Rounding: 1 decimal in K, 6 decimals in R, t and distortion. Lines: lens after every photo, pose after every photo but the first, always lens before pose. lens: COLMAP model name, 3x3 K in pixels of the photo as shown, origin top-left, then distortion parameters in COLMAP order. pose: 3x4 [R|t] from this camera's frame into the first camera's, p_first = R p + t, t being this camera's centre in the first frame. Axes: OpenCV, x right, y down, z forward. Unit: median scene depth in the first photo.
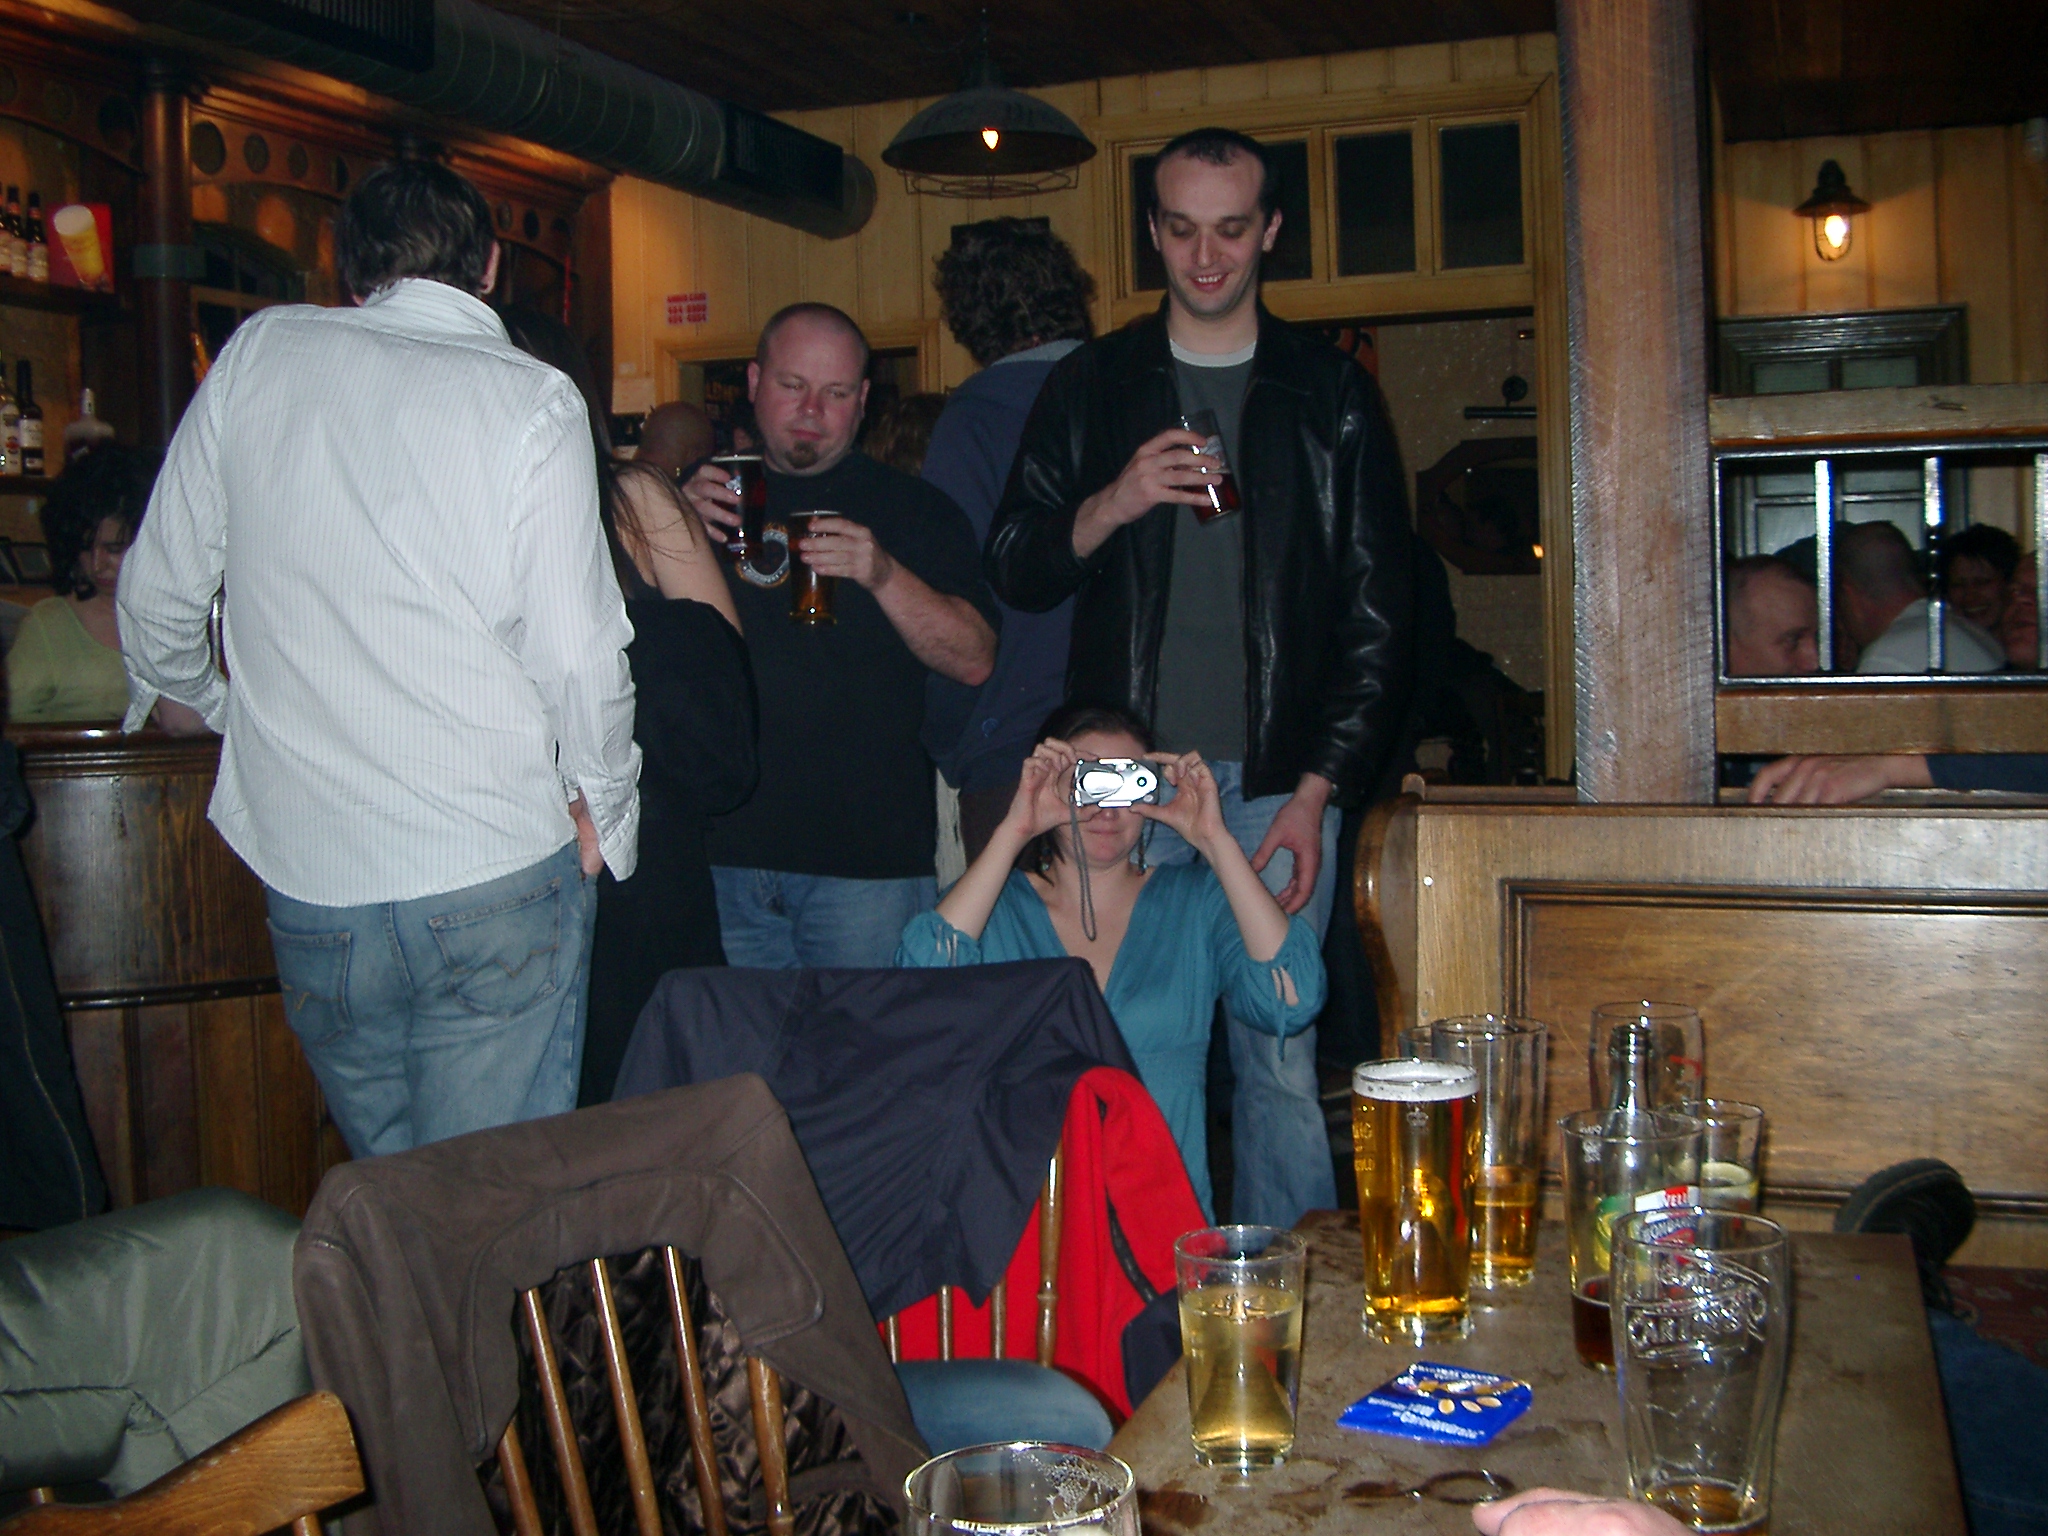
lens RADIAL K [[2280.3, 0, 1087.3], [0, 2280.3, 768.4], [0, 0, 1]] dist [-0.139470, 0.056312]
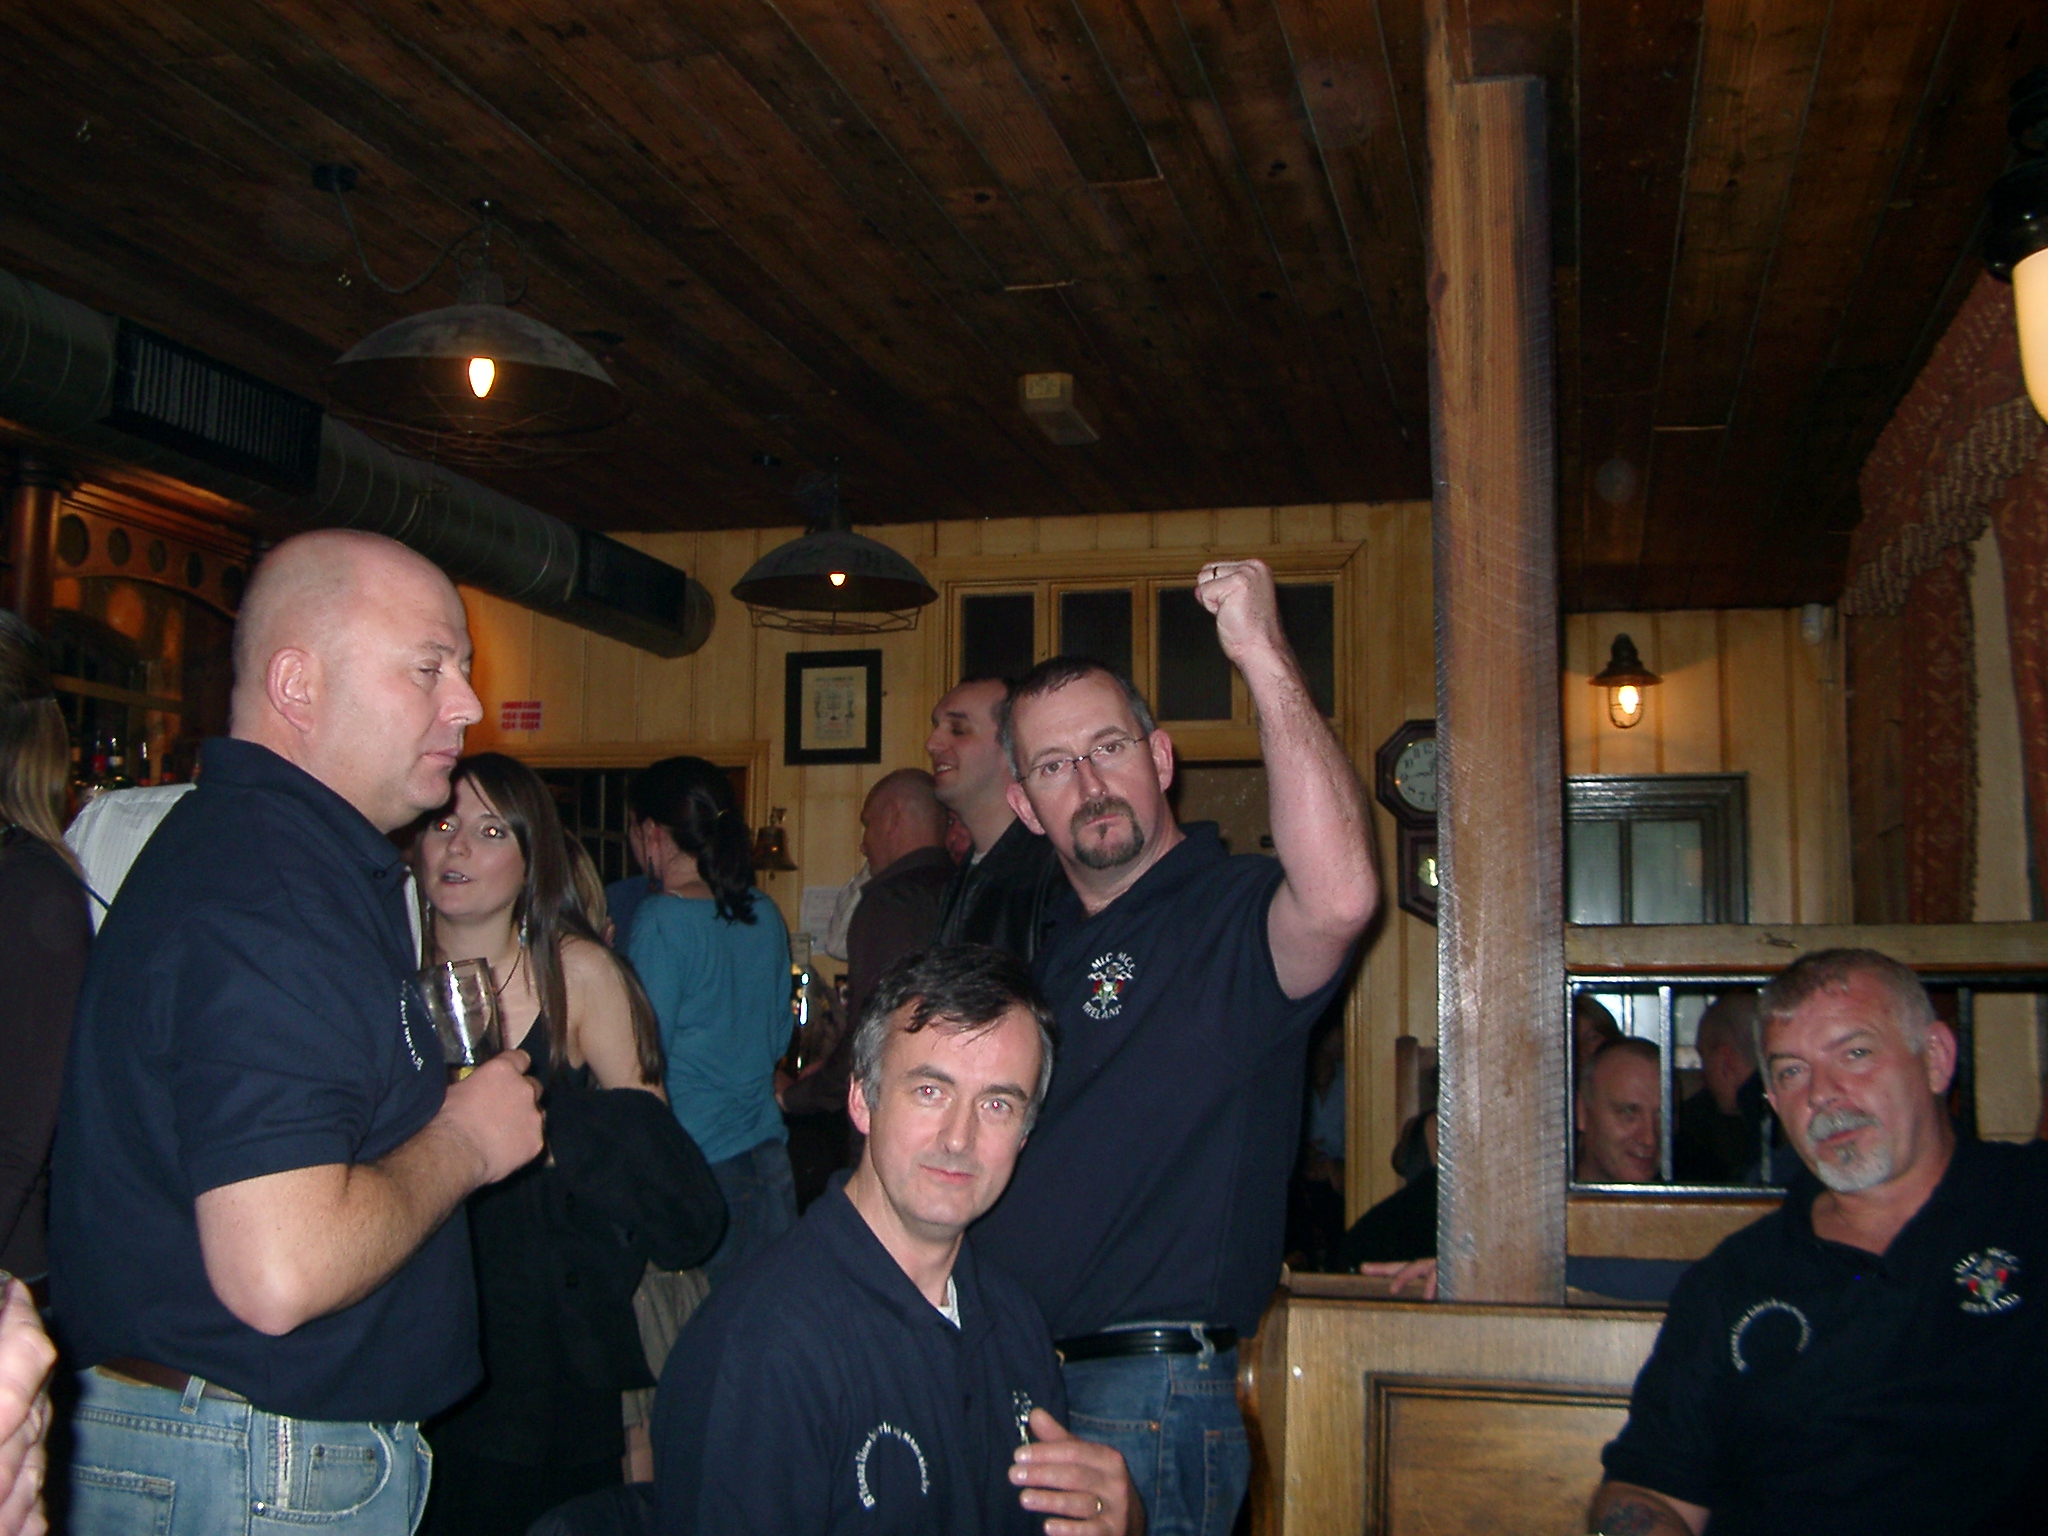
lens RADIAL K [[2280.3, 0, 1087.3], [0, 2280.3, 768.4], [0, 0, 1]] dist [-0.139470, 0.056312]
pose [[0.993738, 0.050031, 0.099908, -0.064914], [-0.032655, 0.985154, -0.168539, -0.046173], [-0.106857, 0.164221, 0.980619, -0.062146]]
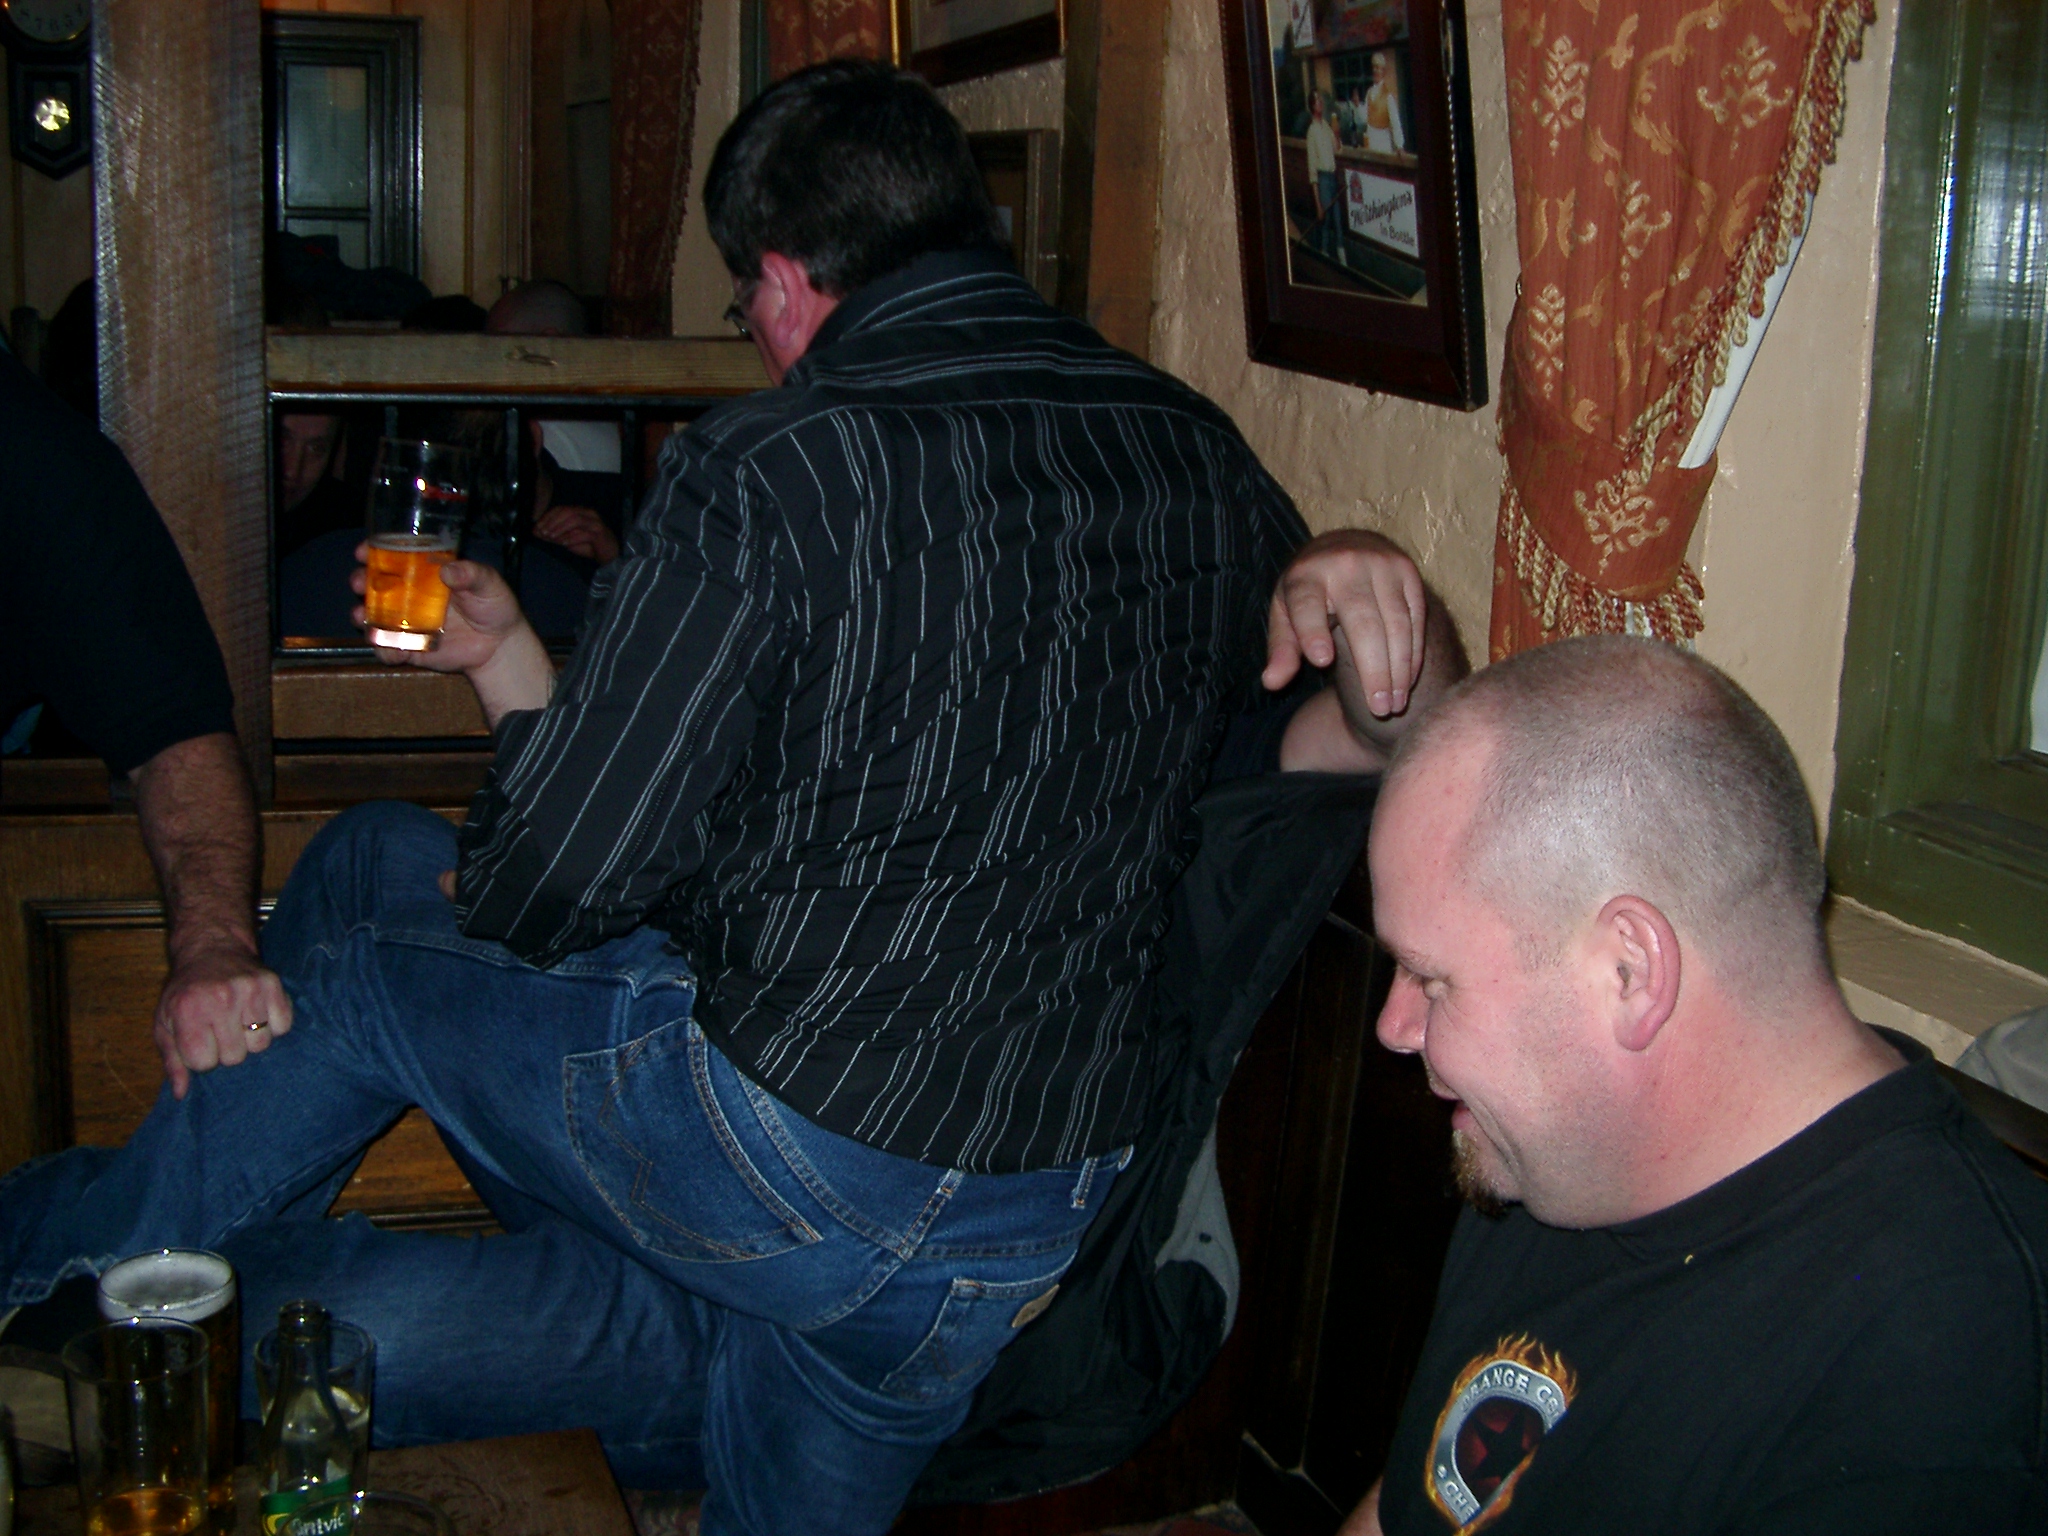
lens RADIAL K [[2280.3, 0, 1087.3], [0, 2280.3, 768.4], [0, 0, 1]] dist [-0.139470, 0.056312]
pose [[0.768427, -0.075922, 0.635417, -0.031982], [-0.038685, 0.985610, 0.164547, -0.147823], [-0.638767, -0.151024, 0.754433, 0.135572]]
